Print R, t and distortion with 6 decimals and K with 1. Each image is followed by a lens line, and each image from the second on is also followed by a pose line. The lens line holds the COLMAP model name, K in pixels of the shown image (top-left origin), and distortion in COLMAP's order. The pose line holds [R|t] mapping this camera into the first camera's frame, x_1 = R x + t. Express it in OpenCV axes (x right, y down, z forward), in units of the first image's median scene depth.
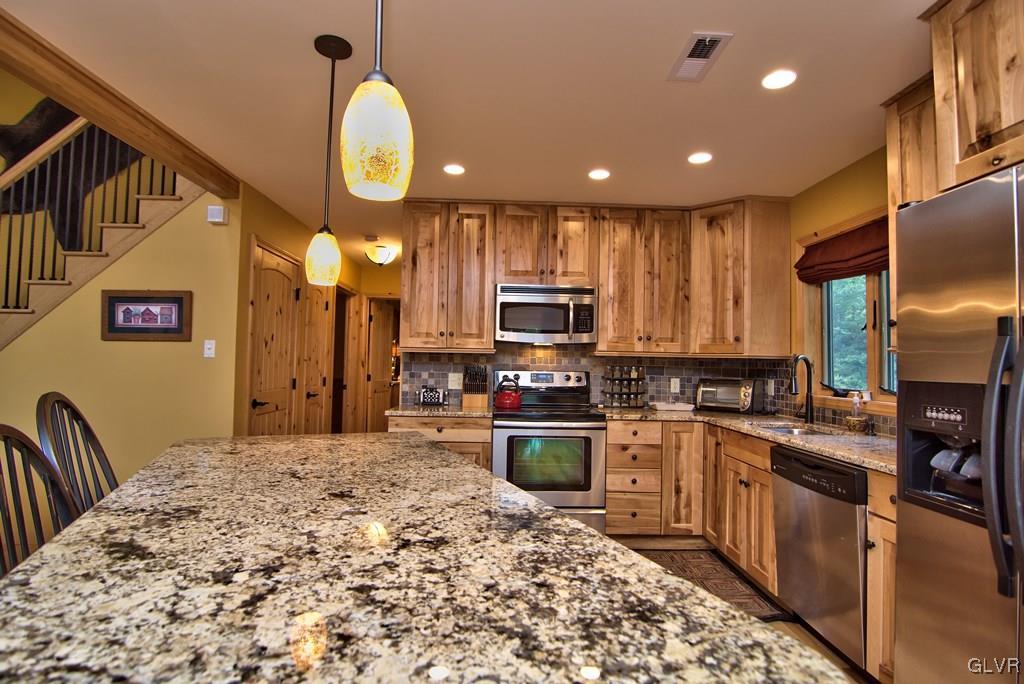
lens RADIAL K [[501.7, 0, 516.3], [0, 501.7, 344.0], [0, 0, 1]] dist [-0.000353, -0.014374]
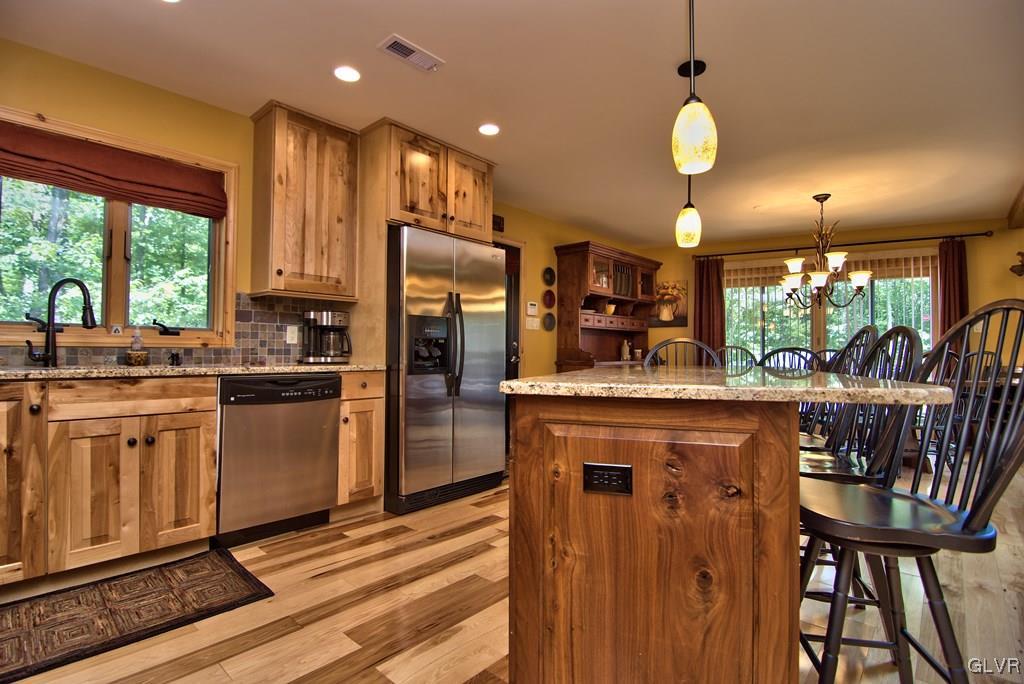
lens RADIAL K [[490.3, 0, 515.9], [0, 490.3, 343.5], [0, 0, 1]] dist [-0.002677, -0.013508]
pose [[-0.719449, -0.008939, 0.694488, -0.371212], [-0.044539, 0.998453, -0.033288, 0.099552], [-0.693116, -0.054881, -0.718734, 0.894245]]
